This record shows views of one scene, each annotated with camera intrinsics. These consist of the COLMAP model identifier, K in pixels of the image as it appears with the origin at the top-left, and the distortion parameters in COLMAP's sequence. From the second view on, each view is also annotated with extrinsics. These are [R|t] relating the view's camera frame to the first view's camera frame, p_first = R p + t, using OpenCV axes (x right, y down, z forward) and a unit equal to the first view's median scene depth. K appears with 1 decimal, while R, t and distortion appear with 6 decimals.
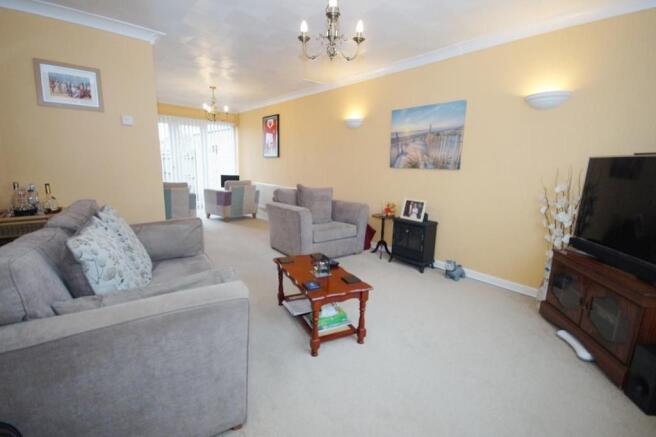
lens RADIAL K [[290.5, 0, 325.3], [0, 290.5, 221.9], [0, 0, 1]] dist [0.002981, -0.002697]
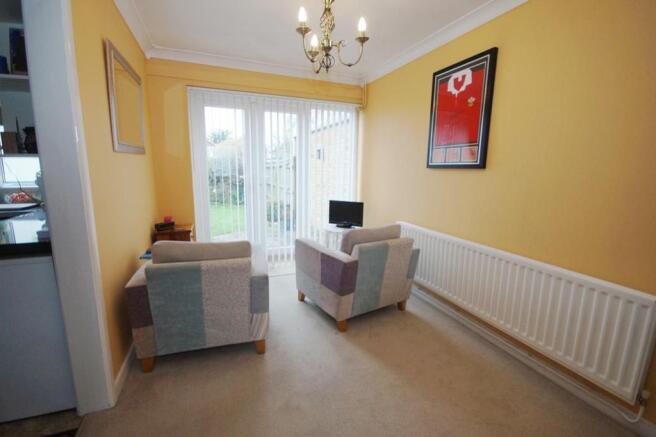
lens RADIAL K [[290.5, 0, 327.3], [0, 290.5, 221.0], [0, 0, 1]] dist [0.002981, -0.002697]
pose [[0.947666, 0.040443, -0.316692, -0.224105], [-0.046943, 0.998814, -0.012918, -0.137734], [0.315794, 0.027108, 0.948440, 0.574342]]
